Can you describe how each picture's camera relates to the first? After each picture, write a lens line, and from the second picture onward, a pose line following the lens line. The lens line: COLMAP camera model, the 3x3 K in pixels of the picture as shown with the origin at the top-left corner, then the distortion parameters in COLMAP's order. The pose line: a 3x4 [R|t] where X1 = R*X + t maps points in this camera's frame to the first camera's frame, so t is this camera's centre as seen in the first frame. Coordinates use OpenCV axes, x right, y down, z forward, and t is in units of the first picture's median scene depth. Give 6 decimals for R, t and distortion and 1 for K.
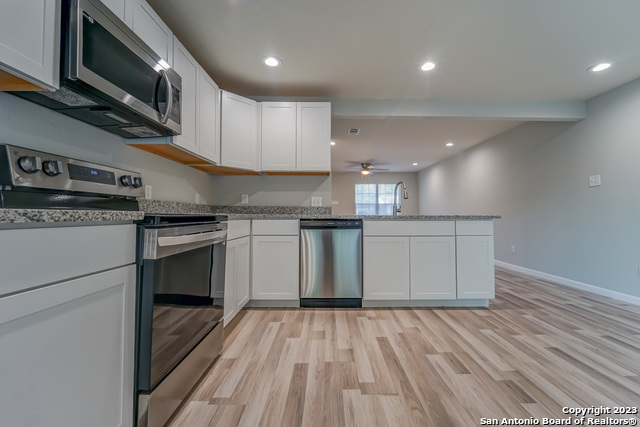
lens RADIAL K [[262.4, 0, 329.6], [0, 262.4, 208.6], [0, 0, 1]] dist [-0.000285, -0.000183]
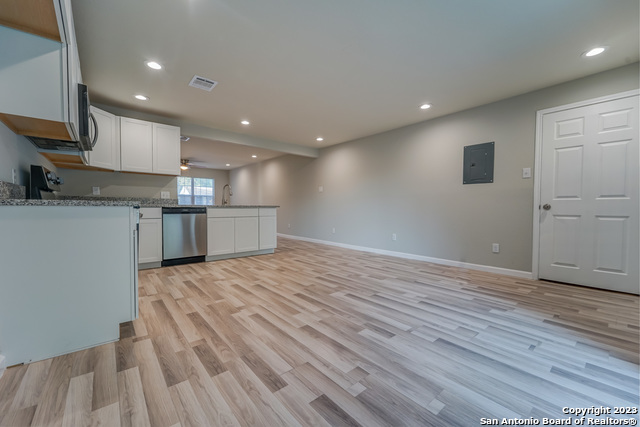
lens RADIAL K [[253.3, 0, 317.5], [0, 253.3, 220.5], [0, 0, 1]] dist [0.001696, 0.000188]
pose [[0.775656, -0.030068, 0.630440, -0.330442], [-0.021520, 0.997024, 0.074028, -0.010463], [-0.630789, -0.070987, 0.772700, -0.655110]]
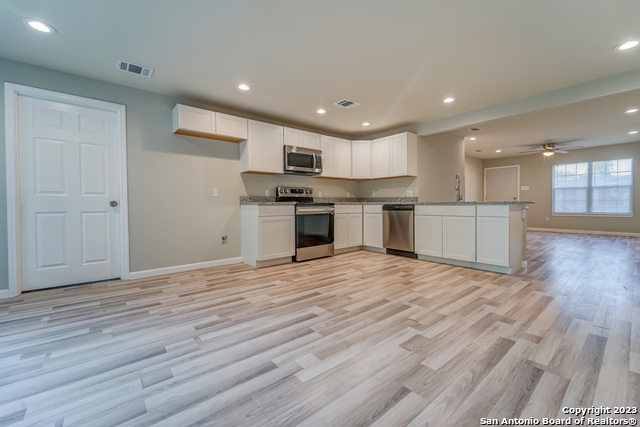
lens RADIAL K [[267.1, 0, 332.3], [0, 267.1, 207.2], [0, 0, 1]] dist [0.001685, -0.000092]
pose [[0.650326, 0.003208, -0.759649, 1.040644], [0.027373, 0.999243, 0.027653, -0.002822], [0.759162, -0.038777, 0.649745, -0.463530]]
